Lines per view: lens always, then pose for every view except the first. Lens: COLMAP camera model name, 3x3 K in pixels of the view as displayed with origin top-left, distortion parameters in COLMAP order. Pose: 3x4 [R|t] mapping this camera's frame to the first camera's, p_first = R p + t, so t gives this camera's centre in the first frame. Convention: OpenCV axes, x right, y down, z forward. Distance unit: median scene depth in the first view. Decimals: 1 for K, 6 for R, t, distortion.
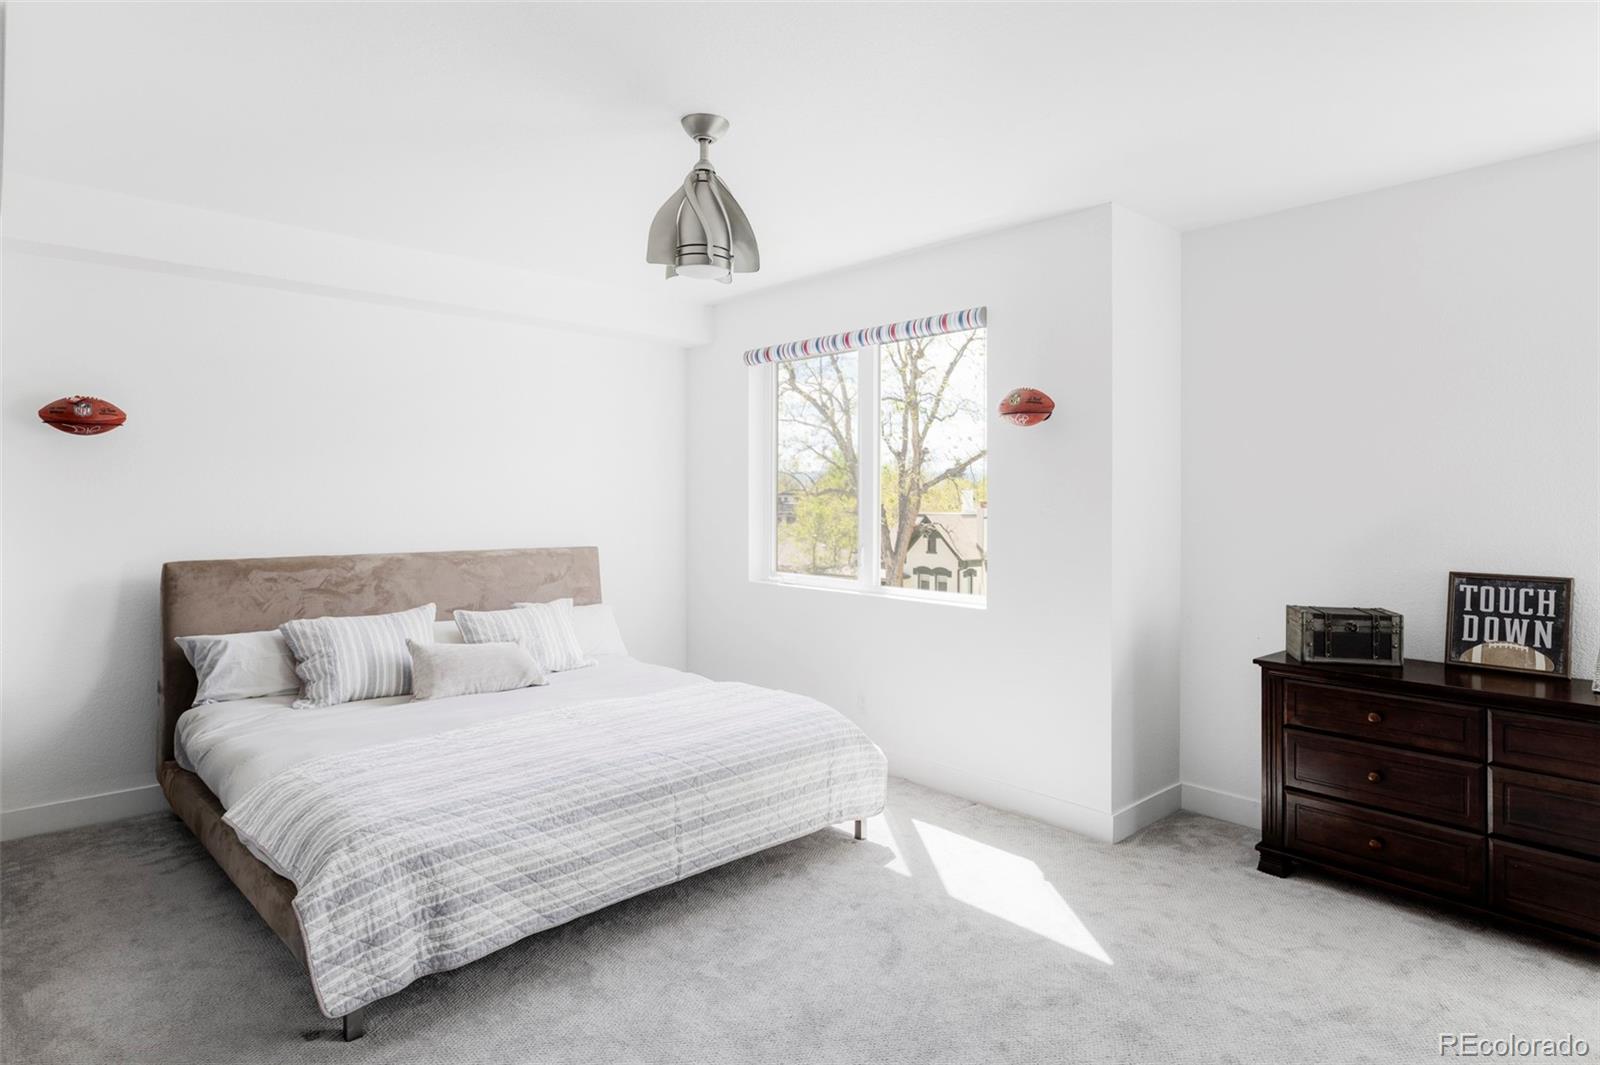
lens RADIAL K [[860.9, 0, 800.0], [0, 860.9, 532.5], [0, 0, 1]] dist [-0.000259, -0.000771]
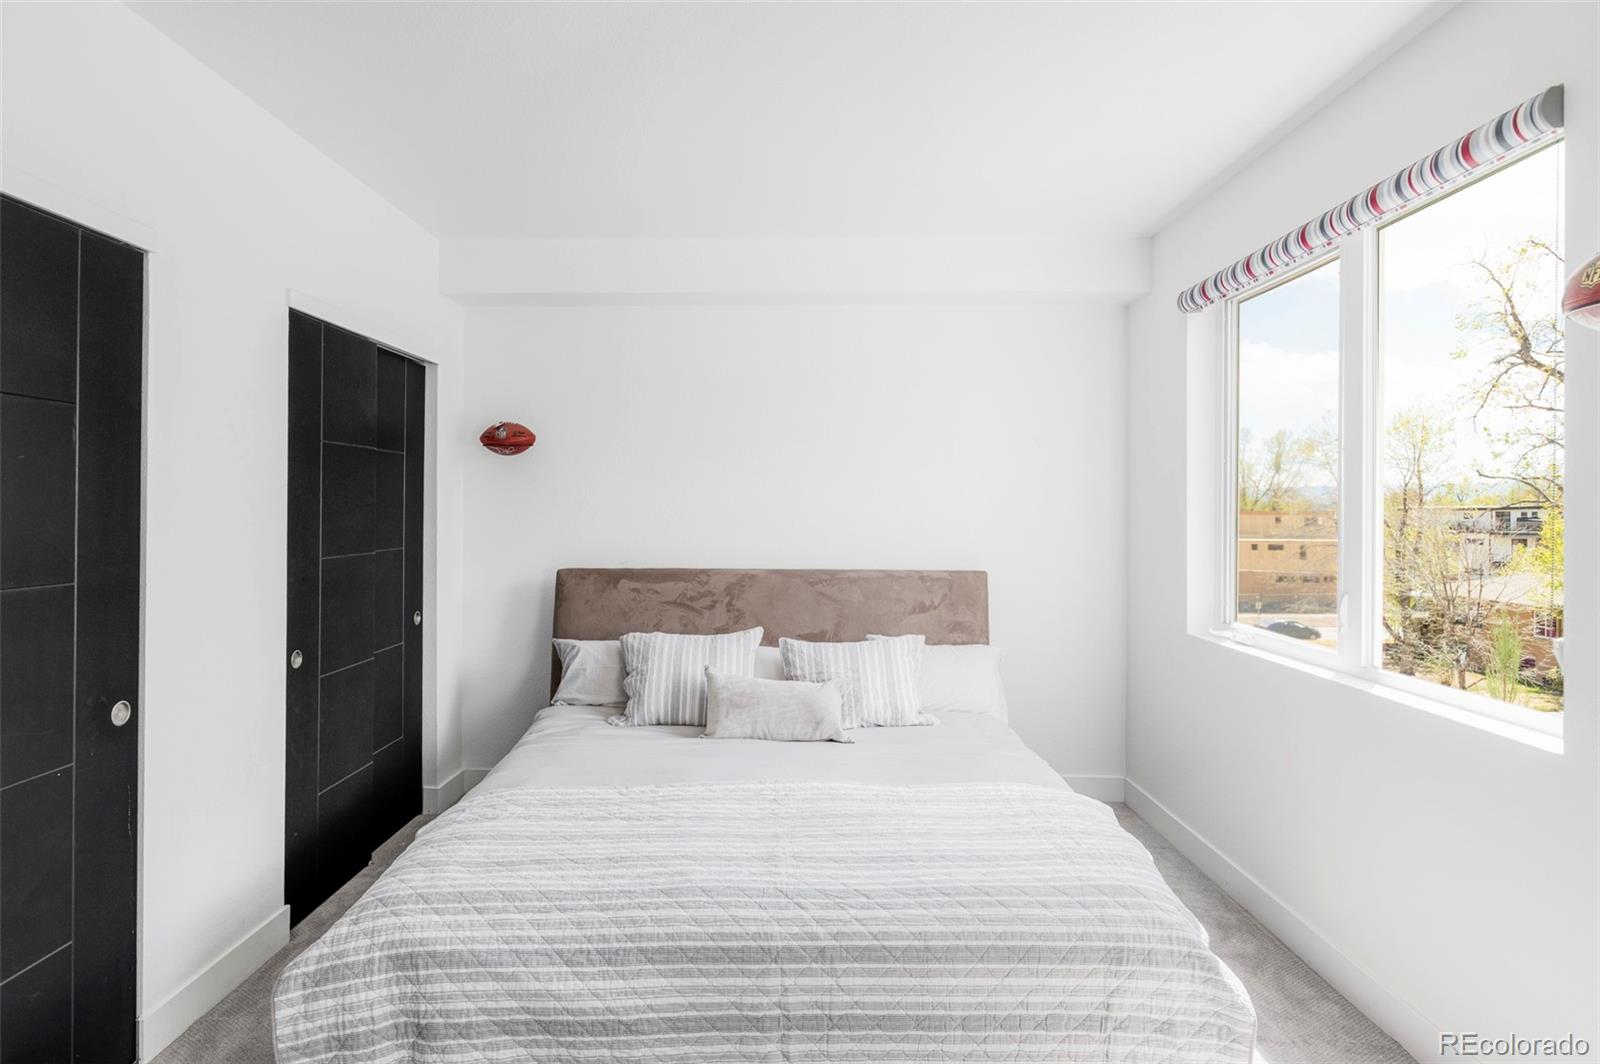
lens RADIAL K [[860.9, 0, 800.0], [0, 860.9, 532.0], [0, 0, 1]] dist [-0.000259, -0.000771]
pose [[0.740747, 0.016747, -0.671575, 0.287305], [-0.027988, 0.999591, -0.005944, -0.017847], [0.671201, 0.023199, 0.740912, 0.511801]]
